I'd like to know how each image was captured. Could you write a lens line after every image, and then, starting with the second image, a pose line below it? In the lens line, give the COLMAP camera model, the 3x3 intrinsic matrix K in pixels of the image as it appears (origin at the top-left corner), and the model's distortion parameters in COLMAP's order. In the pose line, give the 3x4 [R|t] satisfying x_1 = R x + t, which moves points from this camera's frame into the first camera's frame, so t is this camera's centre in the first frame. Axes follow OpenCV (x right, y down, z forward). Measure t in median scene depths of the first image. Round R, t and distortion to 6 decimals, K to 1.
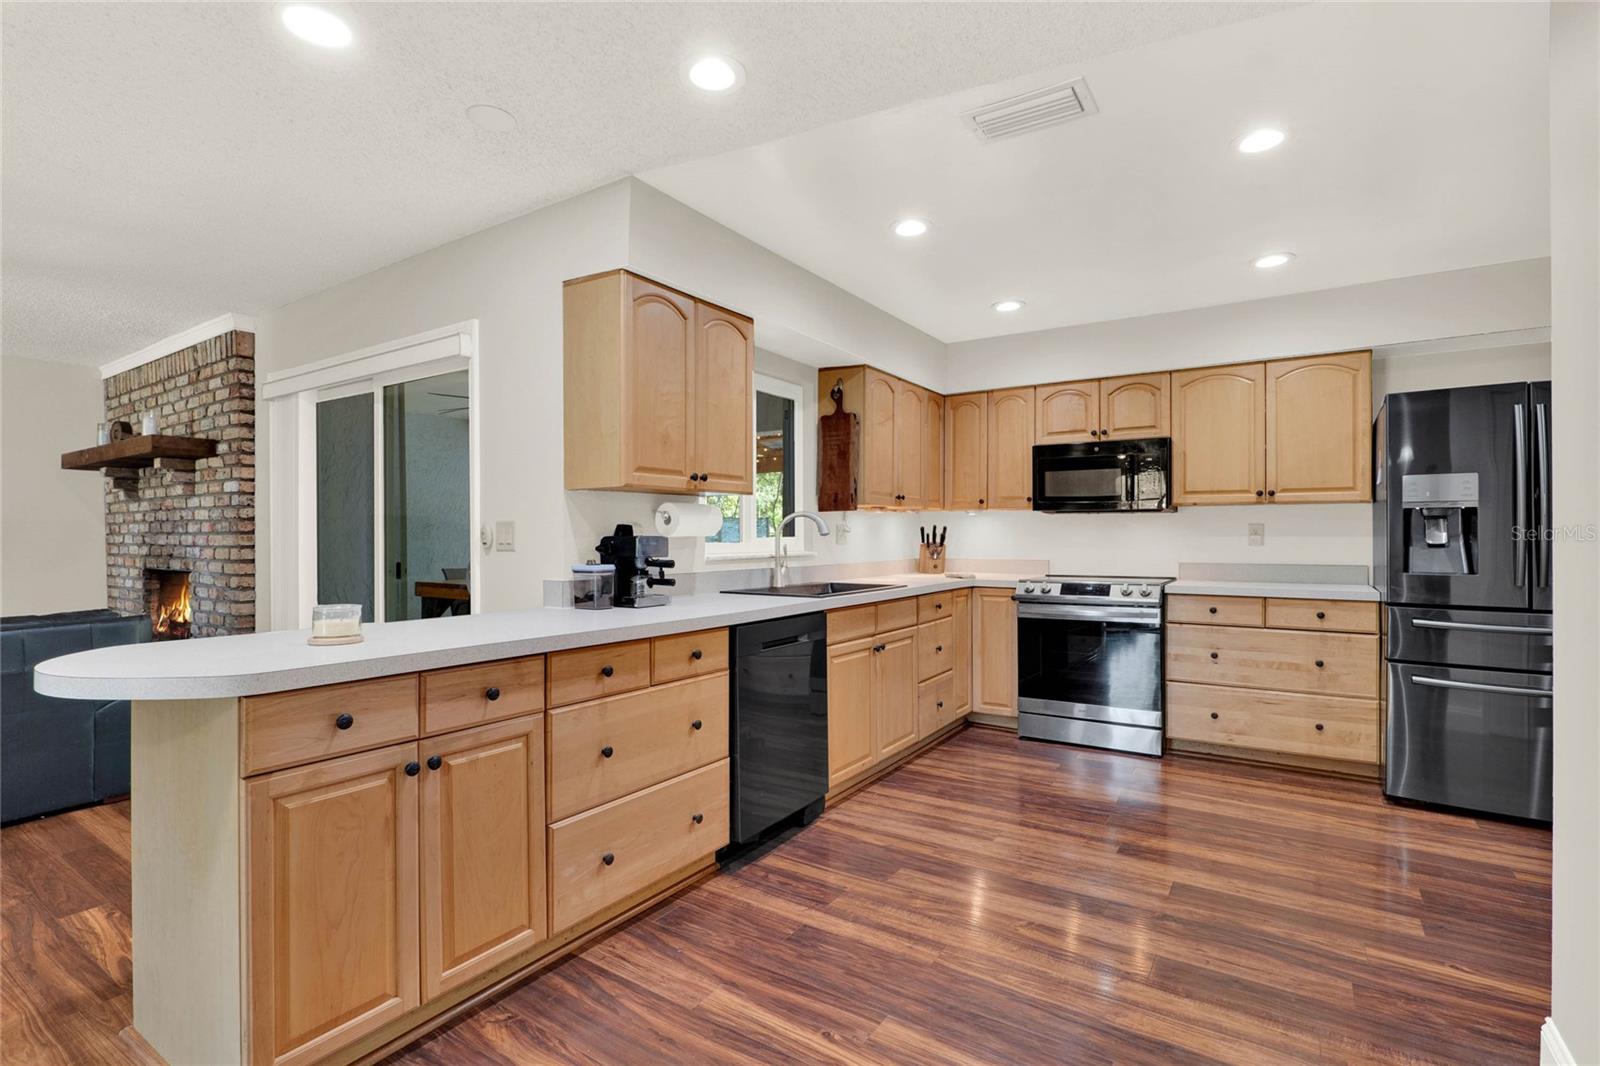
lens RADIAL K [[748.5, 0, 791.0], [0, 748.5, 533.1], [0, 0, 1]] dist [-0.025944, 0.006295]
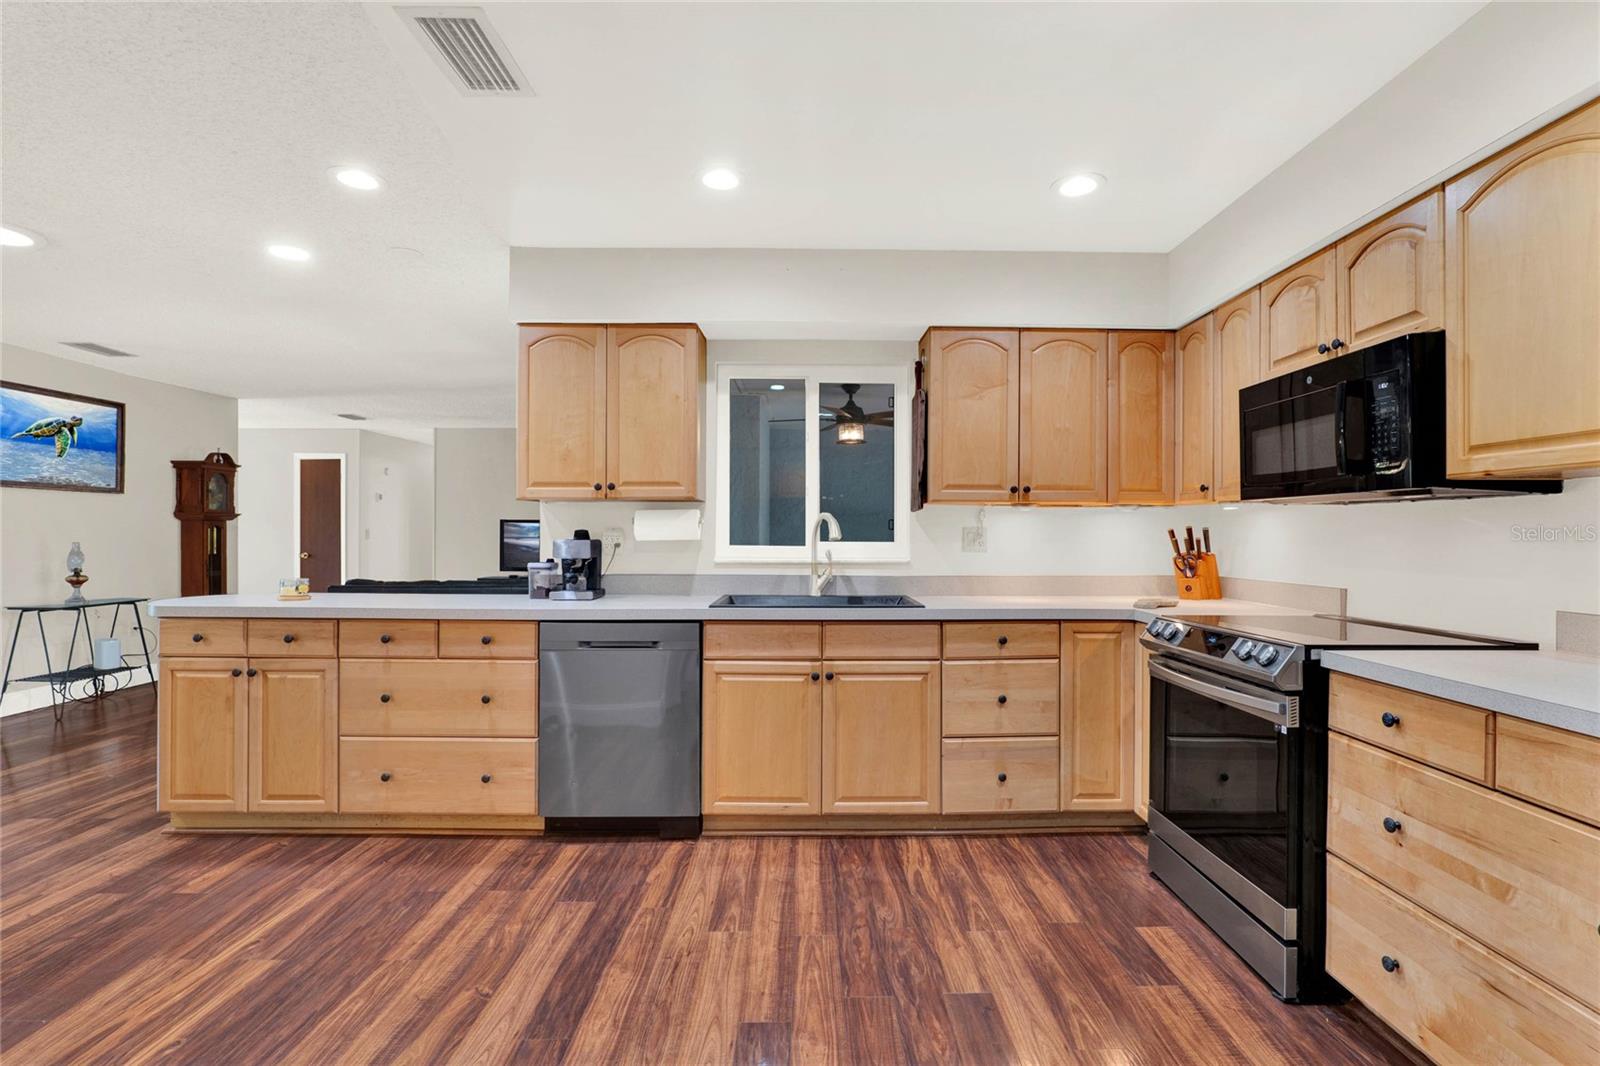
lens RADIAL K [[748.5, 0, 817.6], [0, 748.5, 527.7], [0, 0, 1]] dist [-0.025944, 0.006295]
pose [[0.576889, -0.004519, -0.816810, 0.750497], [-0.000542, 0.999982, -0.005916, -0.006319], [0.816822, 0.003856, 0.576877, 0.491115]]
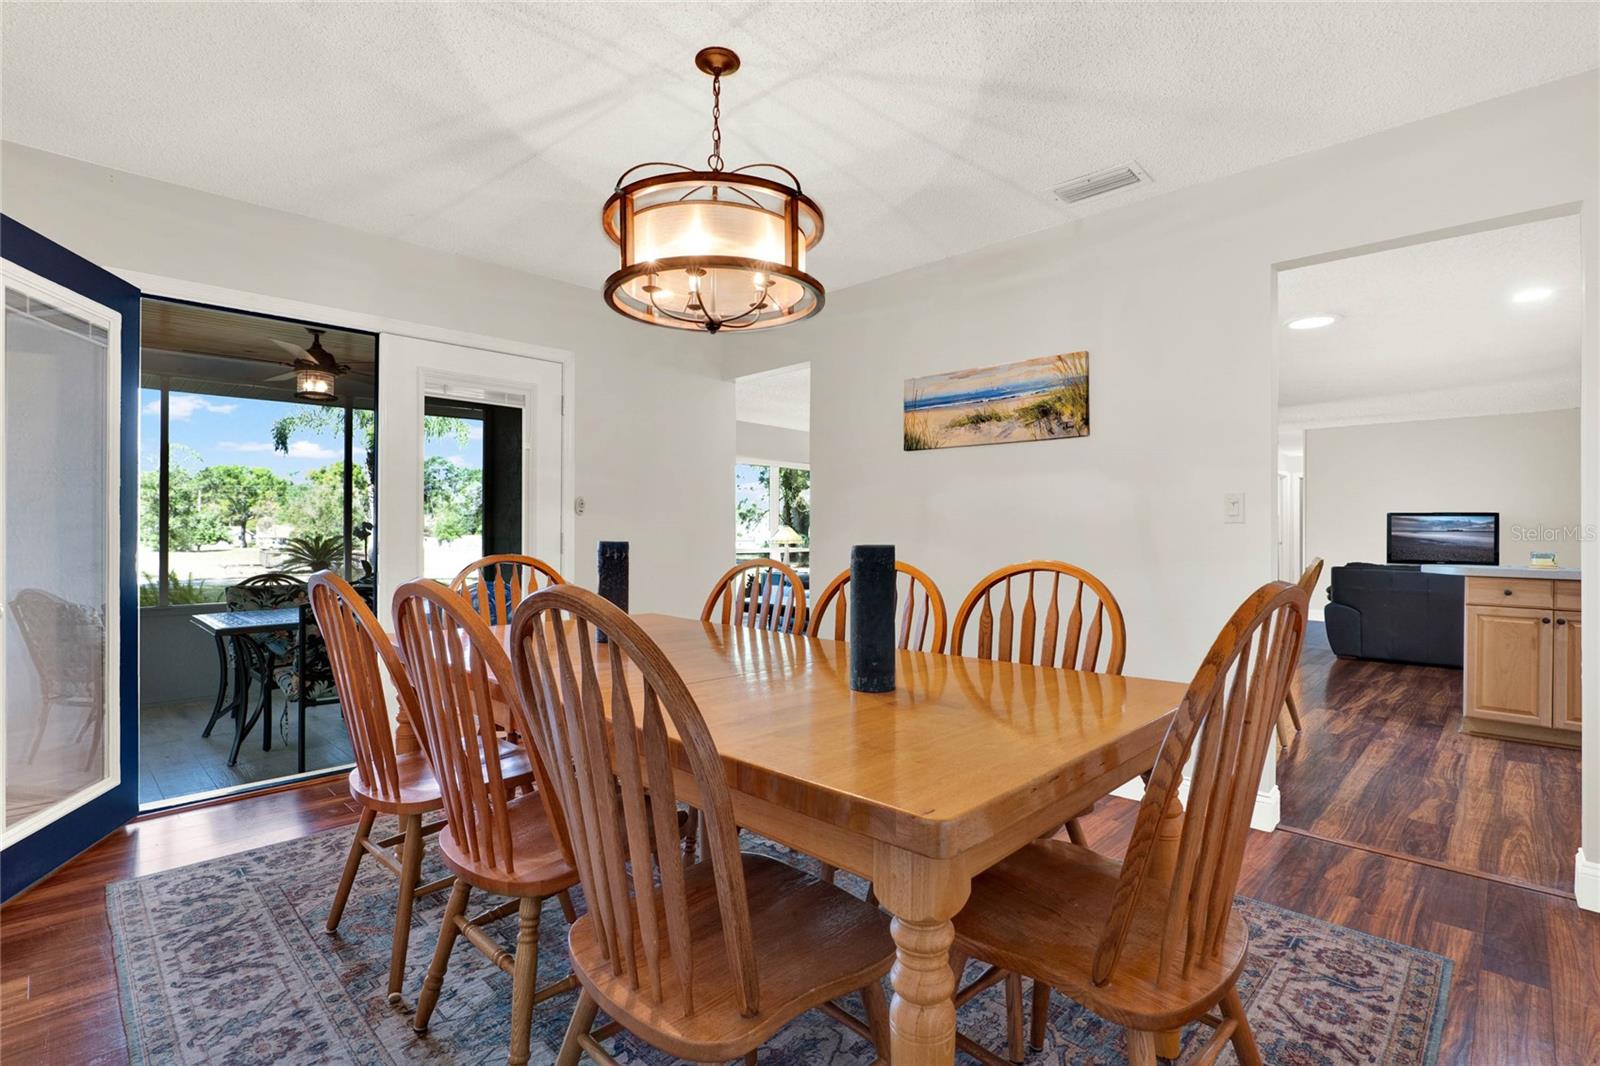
lens RADIAL K [[748.5, 0, 803.0], [0, 748.5, 535.5], [0, 0, 1]] dist [-0.025944, 0.006295]
pose [[-0.176606, 0.005576, -0.984266, 0.942719], [-0.008476, 0.999938, 0.007185, 0.024803], [0.984245, 0.009612, -0.176547, -0.384524]]
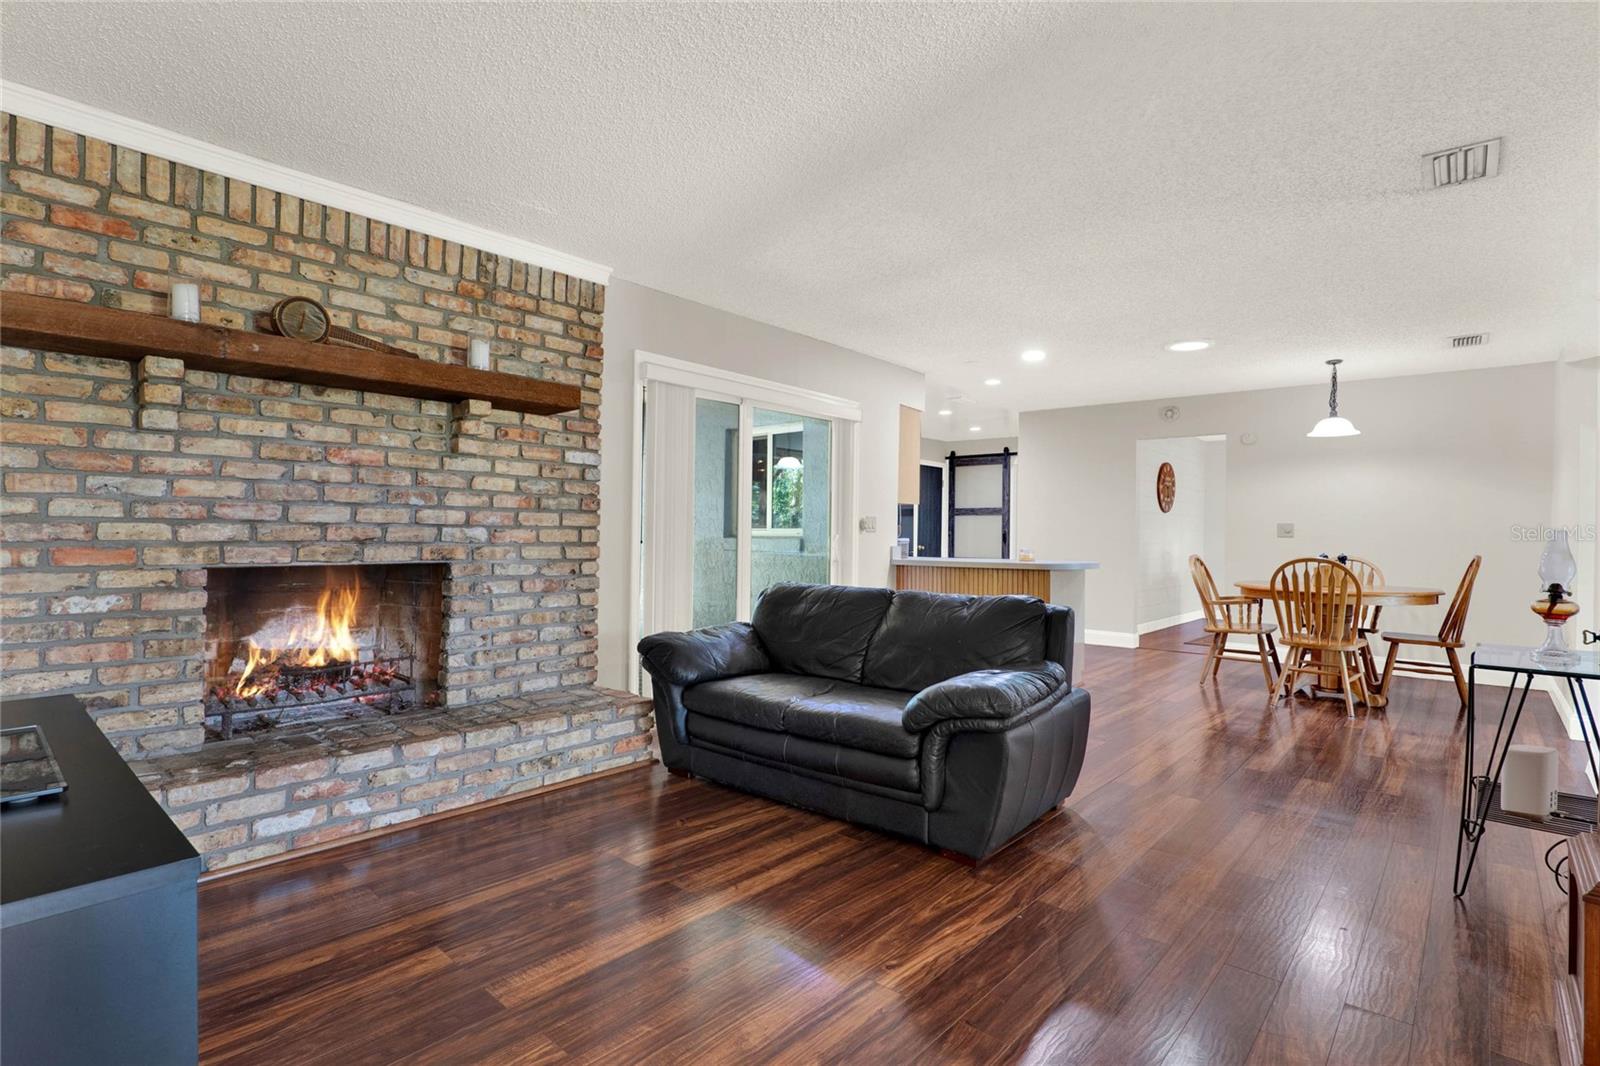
lens RADIAL K [[748.5, 0, 807.8], [0, 748.5, 537.1], [0, 0, 1]] dist [-0.025944, 0.006295]
pose [[0.145598, -0.001656, 0.989342, -1.833405], [-0.012467, 0.999916, 0.003508, 0.027022], [-0.989265, -0.012845, 0.145565, 0.706095]]
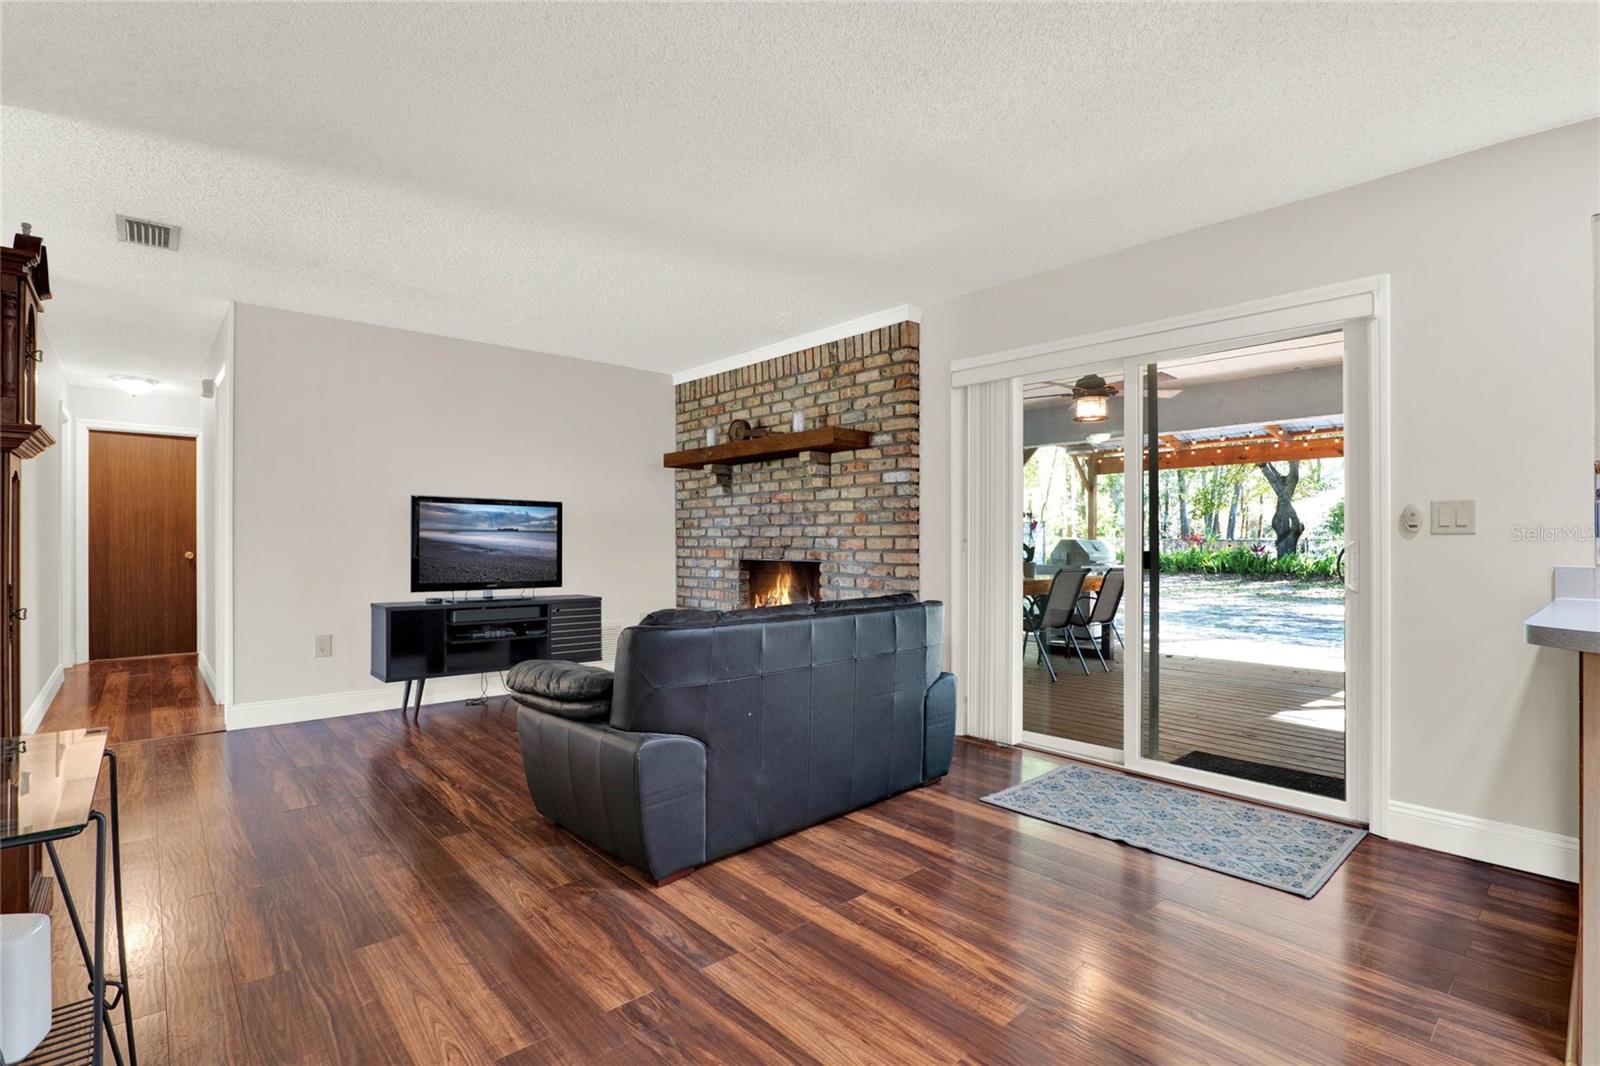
lens RADIAL K [[748.5, 0, 804.5], [0, 748.5, 540.6], [0, 0, 1]] dist [-0.025944, 0.006295]
pose [[0.968797, 0.002726, -0.247842, -0.722514], [-0.002426, 0.999996, 0.001515, 0.026268], [0.247846, -0.000867, 0.968799, -0.024251]]
